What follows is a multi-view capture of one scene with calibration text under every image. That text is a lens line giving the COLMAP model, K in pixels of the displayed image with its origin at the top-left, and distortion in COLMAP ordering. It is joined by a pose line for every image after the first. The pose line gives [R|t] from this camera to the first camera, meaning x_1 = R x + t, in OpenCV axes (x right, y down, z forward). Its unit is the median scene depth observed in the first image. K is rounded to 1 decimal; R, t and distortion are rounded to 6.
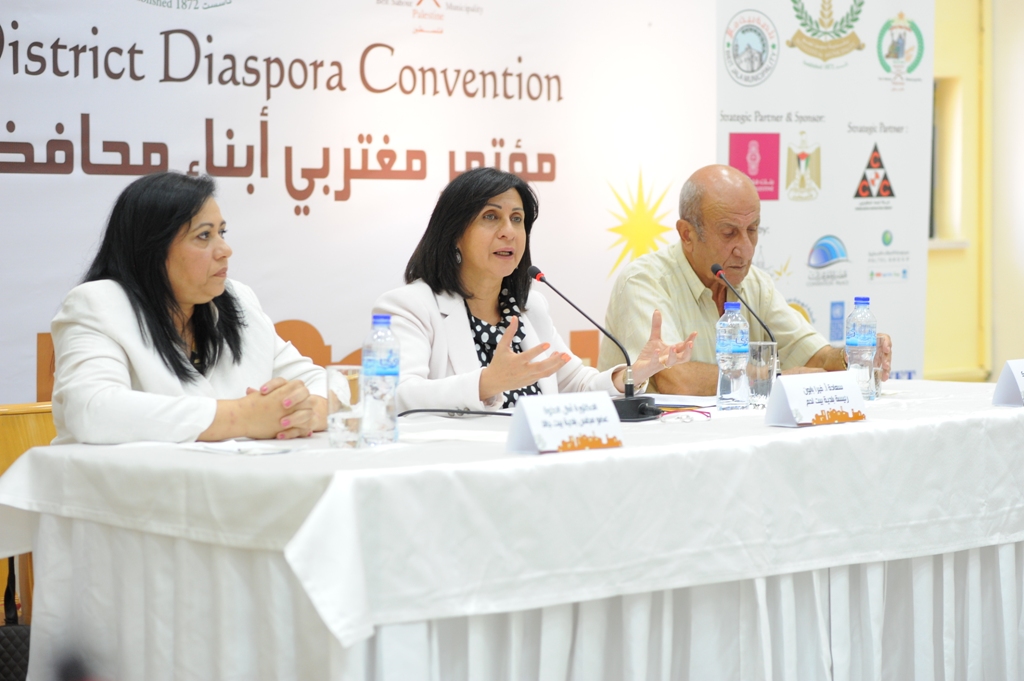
lens RADIAL K [[2447.0, 0, 514.4], [0, 2447.0, 338.4], [0, 0, 1]] dist [0.082175, 0.000000]
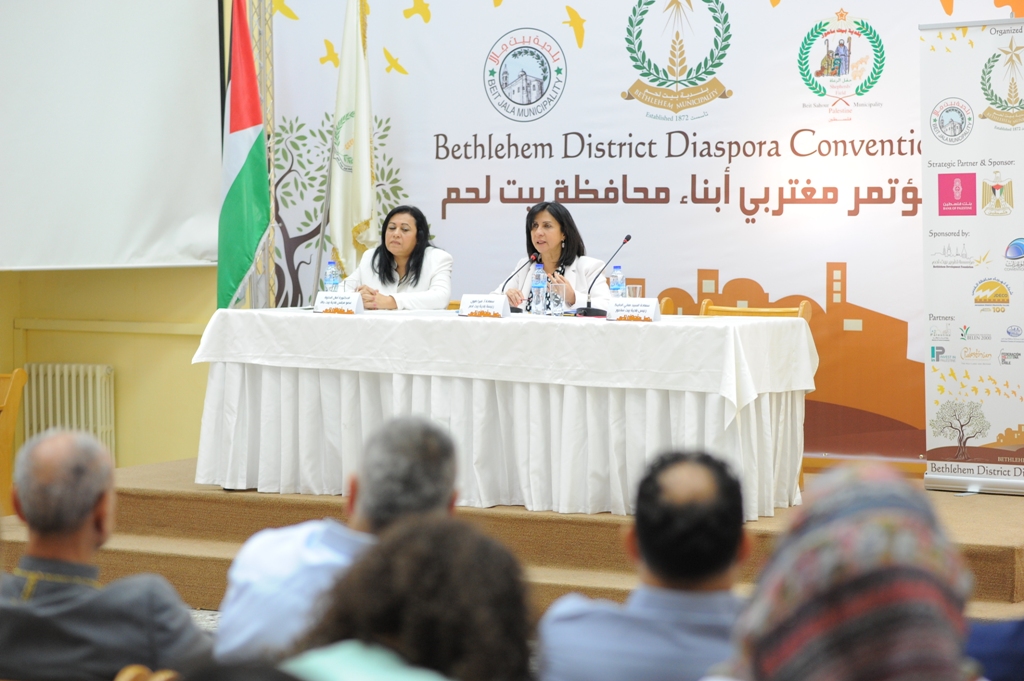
lens RADIAL K [[2447.0, 0, 509.8], [0, 2447.0, 323.3], [0, 0, 1]] dist [0.082175, 0.000000]
pose [[0.292641, 0.044207, -0.955200, 1.737605], [-0.051310, 0.998218, 0.030478, -0.022122], [0.954845, 0.040092, 0.294388, 0.279511]]
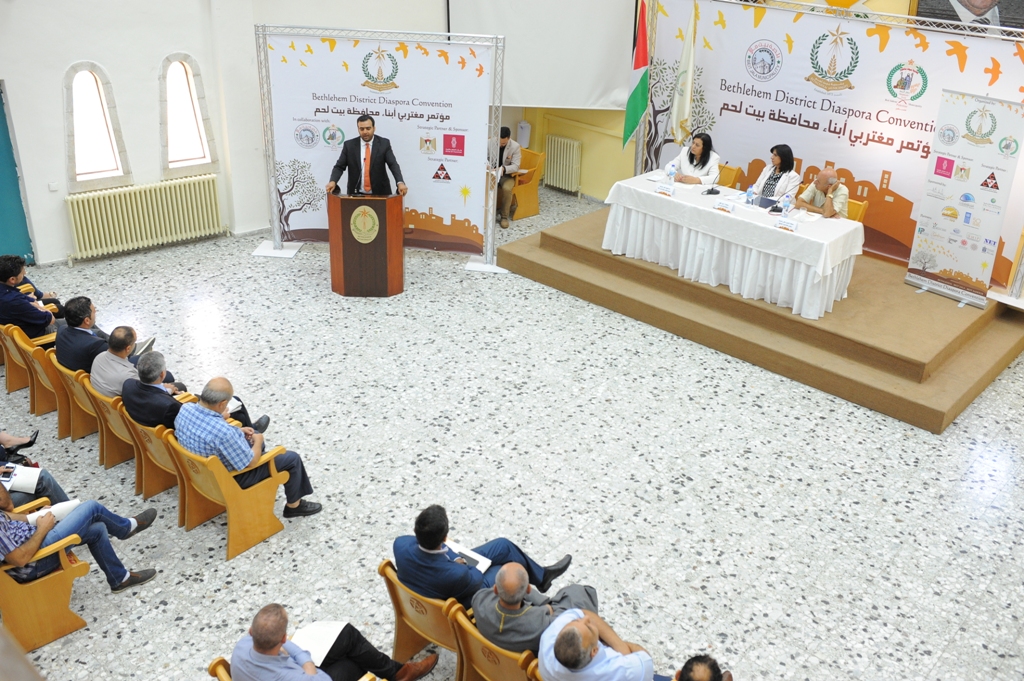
lens RADIAL K [[966.9, 0, 518.5], [0, 966.9, 330.1], [0, 0, 1]] dist [-0.019985, 0.000000]
pose [[0.046655, 0.444166, -0.894729, 1.624789], [-0.086040, 0.894163, 0.439398, -0.477733], [0.995199, 0.056482, 0.079933, 0.303905]]
